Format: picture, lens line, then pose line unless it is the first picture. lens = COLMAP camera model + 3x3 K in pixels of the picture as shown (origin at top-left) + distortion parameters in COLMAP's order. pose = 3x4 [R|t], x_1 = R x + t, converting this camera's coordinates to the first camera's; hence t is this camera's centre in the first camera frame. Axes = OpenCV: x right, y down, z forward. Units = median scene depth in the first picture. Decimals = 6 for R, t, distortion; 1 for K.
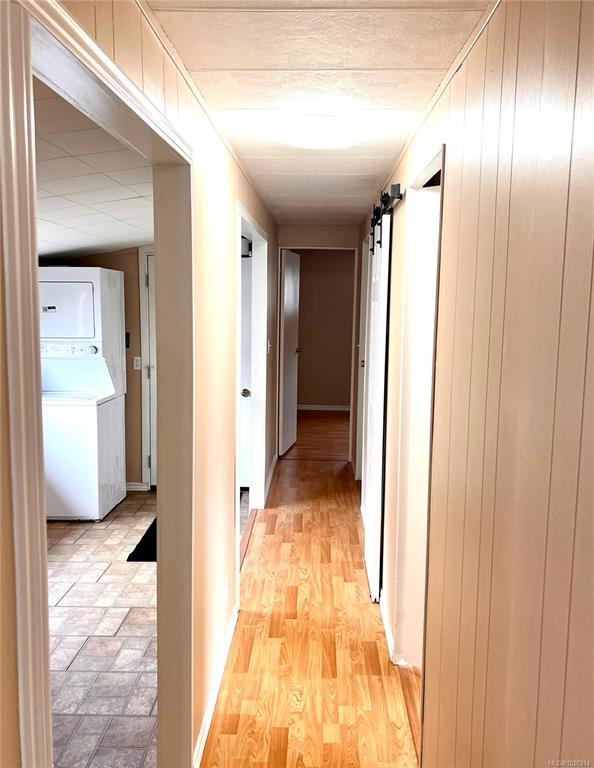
lens RADIAL K [[620.7, 0, 297.0], [0, 620.7, 384.0], [0, 0, 1]] dist [0.015817, -0.000508]
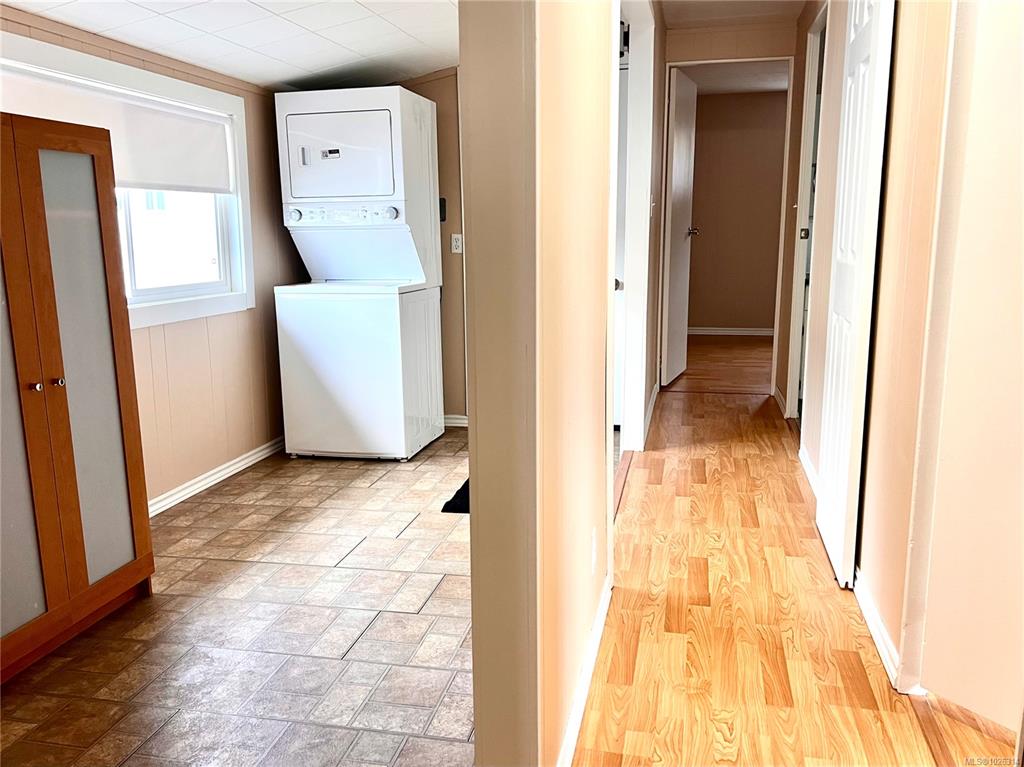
lens RADIAL K [[794.3, 0, 512.0], [0, 794.3, 383.5], [0, 0, 1]] dist [0.064132, -0.082862]
pose [[0.980257, 0.003460, -0.197697, -0.032961], [0.008968, 0.998040, 0.061934, 0.105179], [0.197524, -0.062484, 0.978305, 0.205192]]
